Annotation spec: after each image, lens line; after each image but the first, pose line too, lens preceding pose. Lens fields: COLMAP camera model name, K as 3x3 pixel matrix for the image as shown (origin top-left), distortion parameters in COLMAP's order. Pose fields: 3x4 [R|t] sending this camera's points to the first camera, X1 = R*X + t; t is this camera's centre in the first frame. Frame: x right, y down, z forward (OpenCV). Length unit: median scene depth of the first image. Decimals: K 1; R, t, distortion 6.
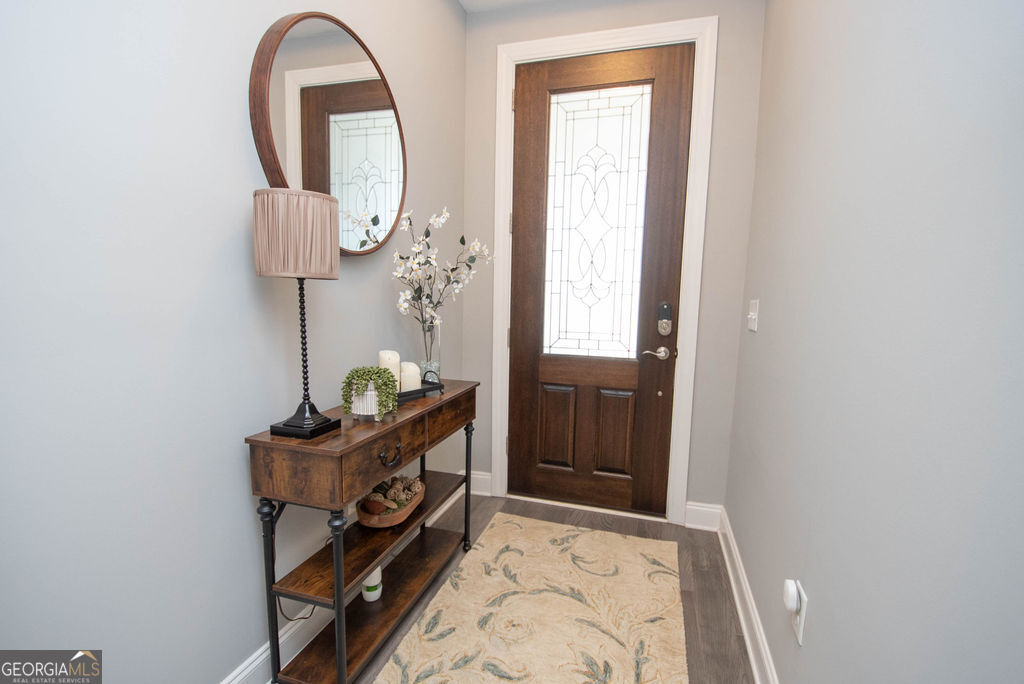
lens RADIAL K [[465.7, 0, 511.8], [0, 465.7, 339.7], [0, 0, 1]] dist [-0.001023, -0.000027]
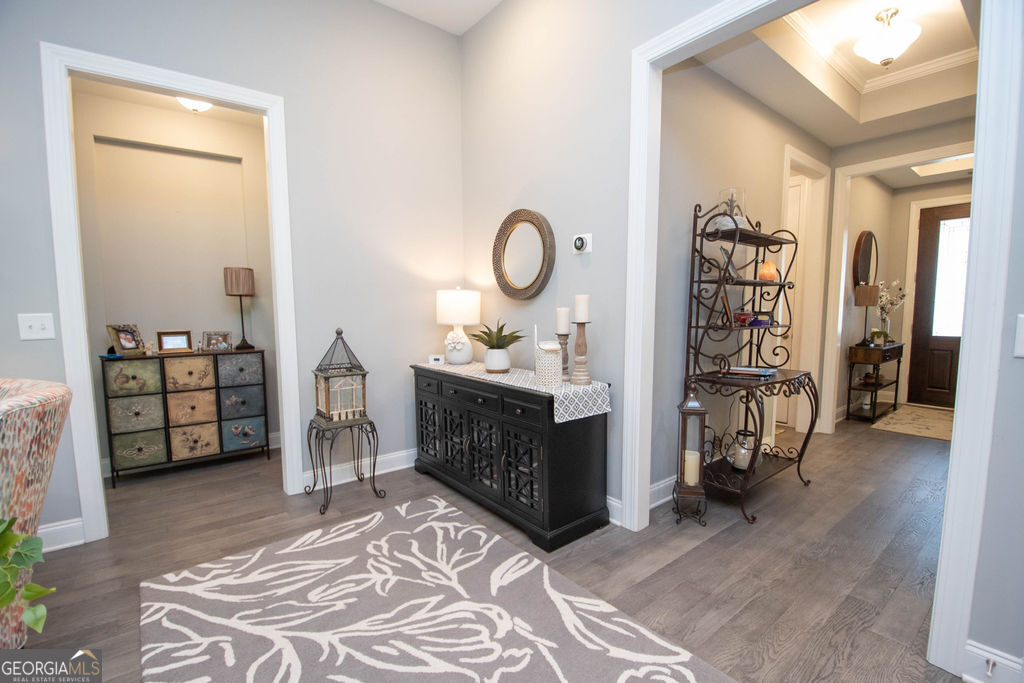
lens RADIAL K [[452.2, 0, 515.8], [0, 452.2, 345.2], [0, 0, 1]] dist [0.000688, -0.012584]
pose [[0.825495, 0.024545, -0.563876, -0.449564], [-0.038658, 0.999167, -0.013100, 0.223071], [0.563085, 0.032612, 0.825755, -2.295094]]
